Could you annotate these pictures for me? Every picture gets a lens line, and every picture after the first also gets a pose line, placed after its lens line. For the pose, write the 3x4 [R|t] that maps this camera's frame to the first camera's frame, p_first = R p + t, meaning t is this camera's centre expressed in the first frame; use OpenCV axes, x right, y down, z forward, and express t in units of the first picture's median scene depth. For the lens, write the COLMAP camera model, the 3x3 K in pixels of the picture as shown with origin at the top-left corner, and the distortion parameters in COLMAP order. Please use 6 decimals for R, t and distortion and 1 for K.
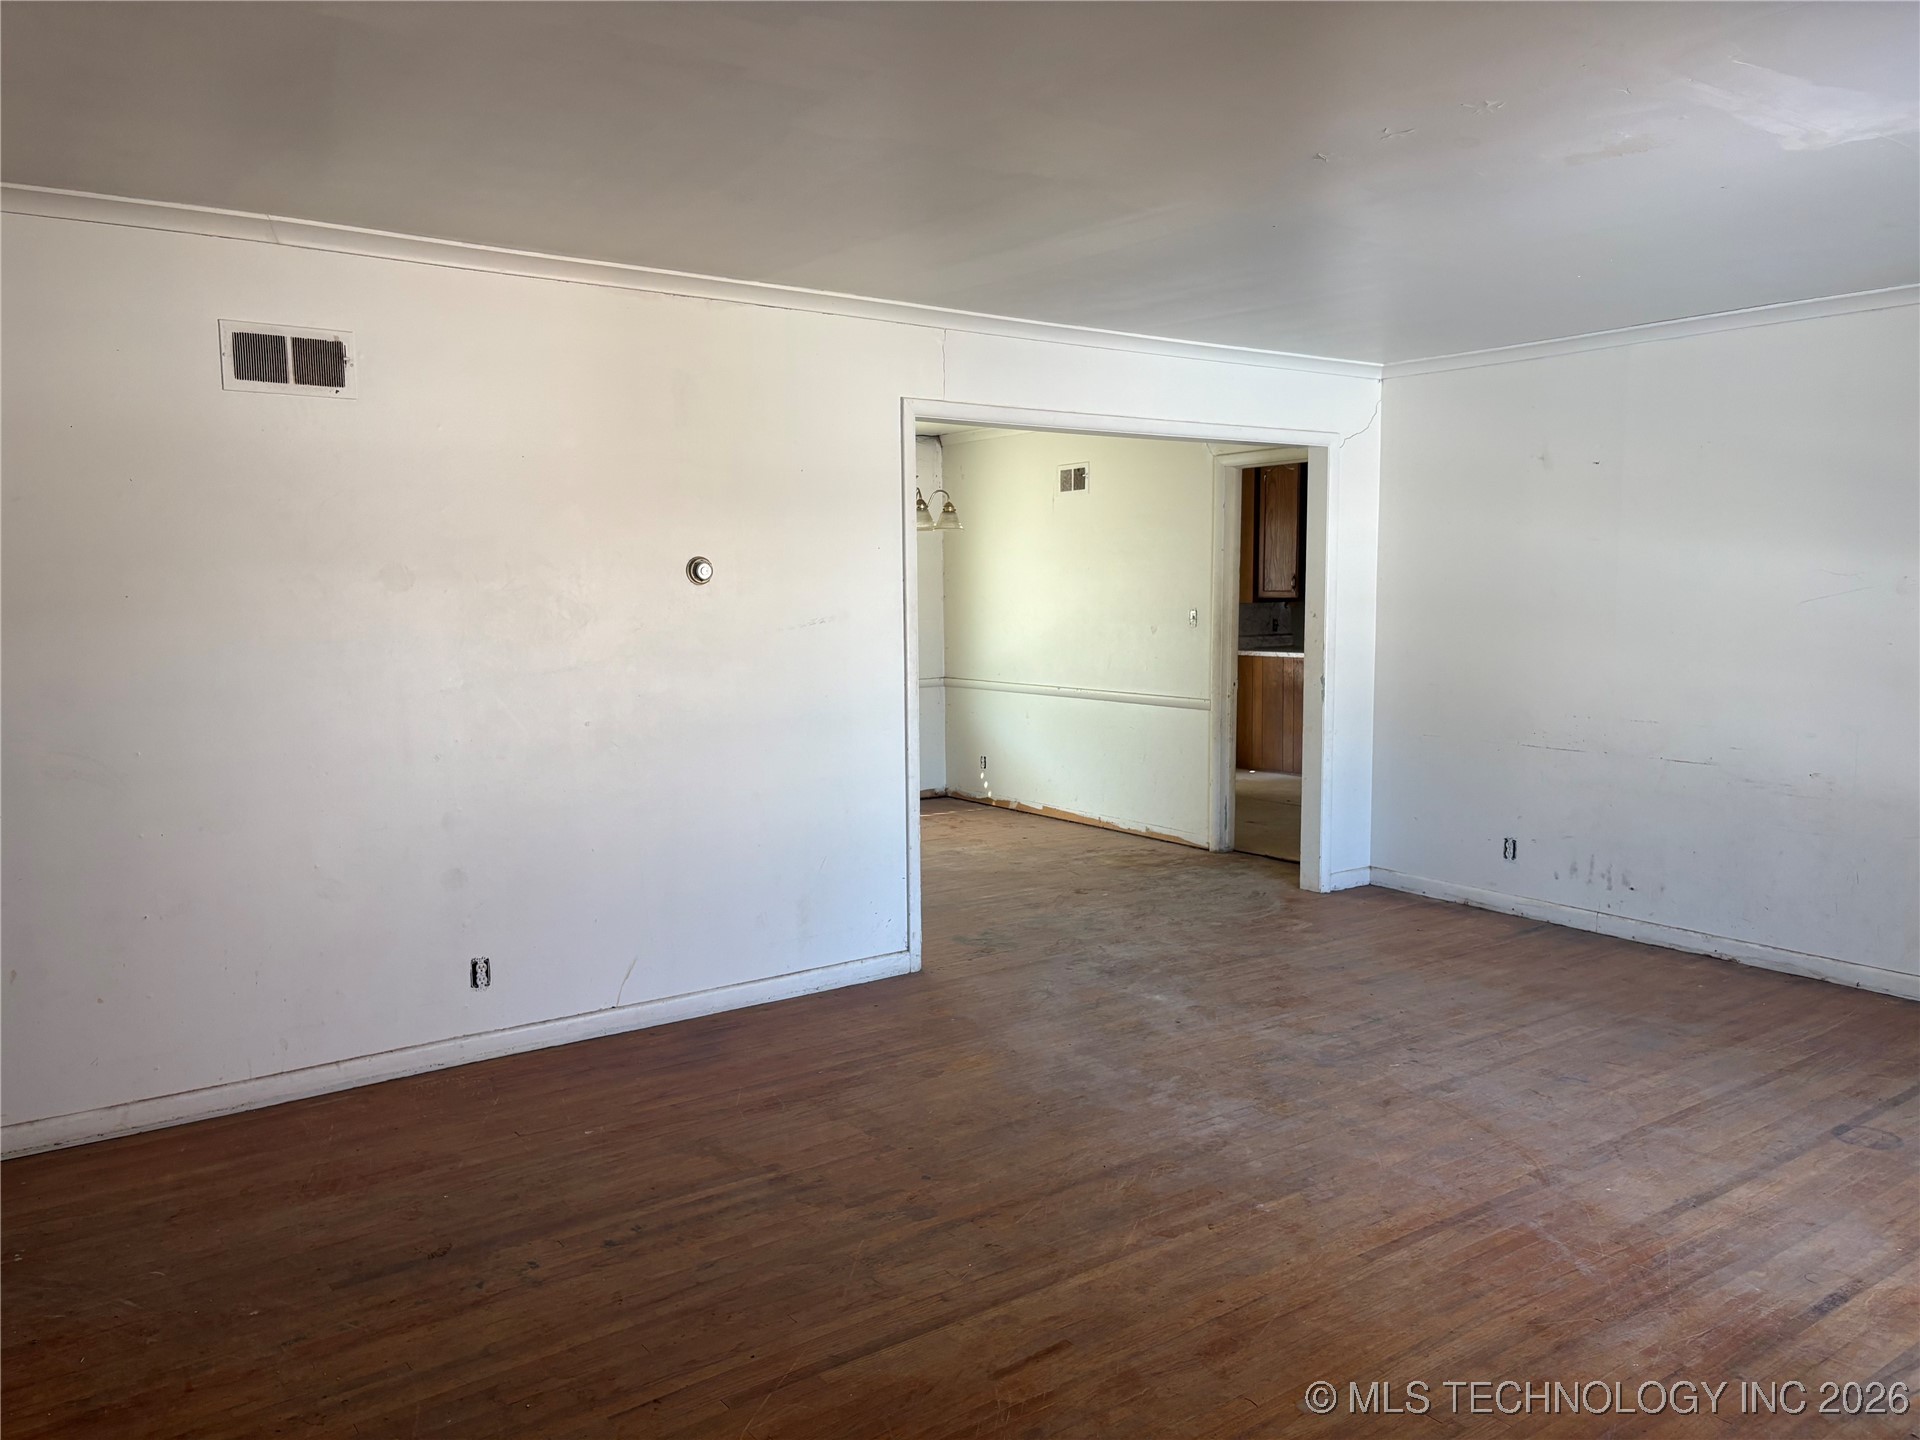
lens RADIAL K [[1443.4, 0, 960.0], [0, 1443.4, 720.0], [0, 0, 1]] dist [0.089357, -0.102081]
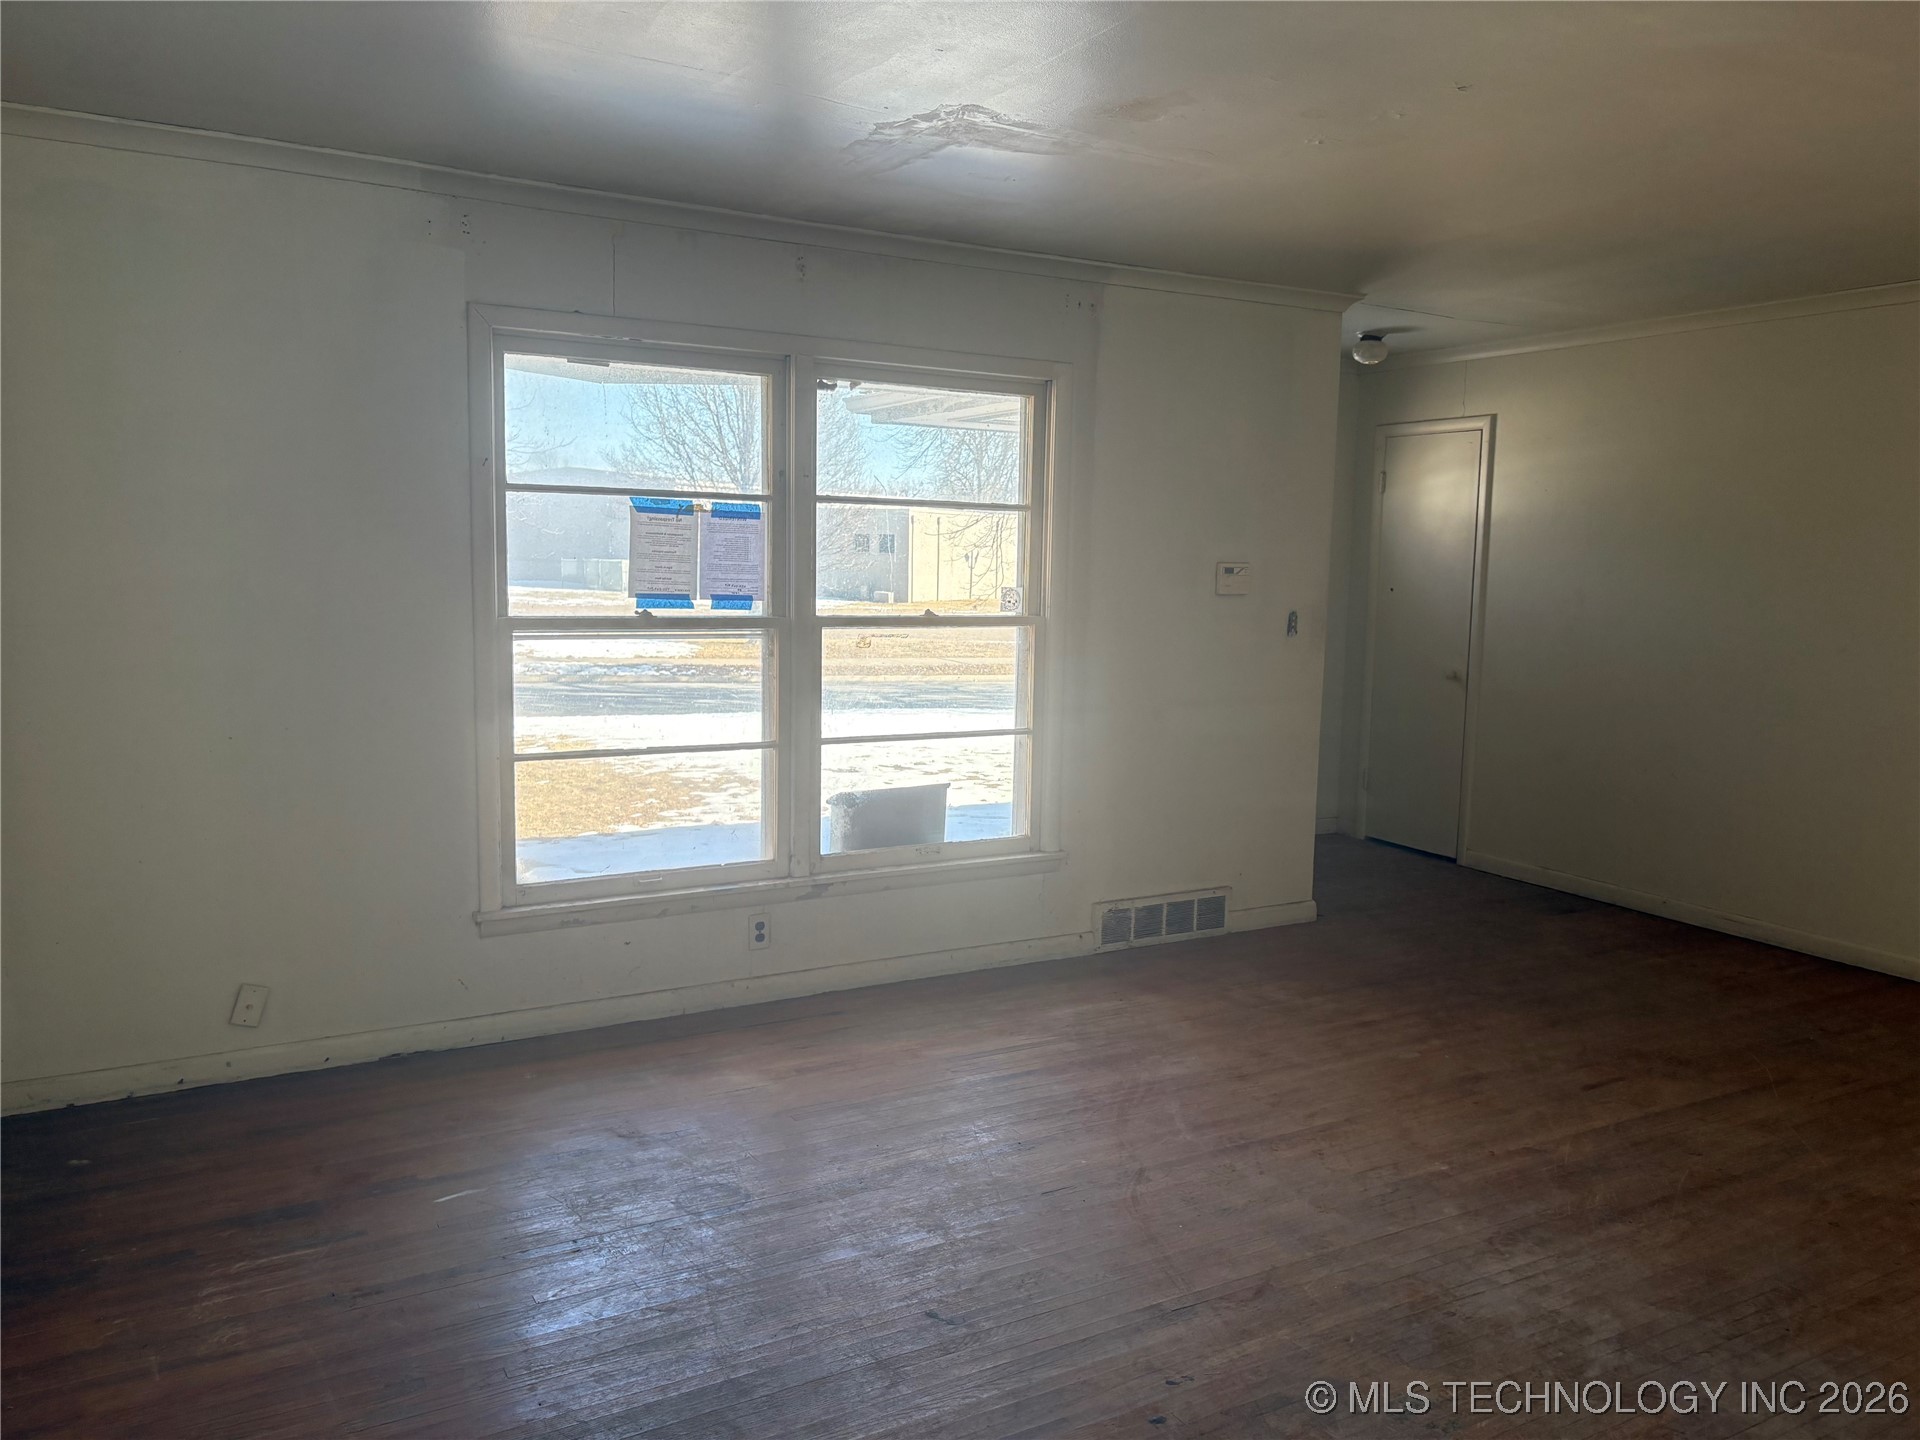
lens RADIAL K [[1443.4, 0, 960.0], [0, 1443.4, 720.0], [0, 0, 1]] dist [0.089357, -0.102081]
pose [[-0.993782, -0.020695, 0.109402, 0.401786], [0.001858, 0.979355, 0.202137, -0.164318], [-0.111326, 0.201084, -0.973228, 1.811871]]
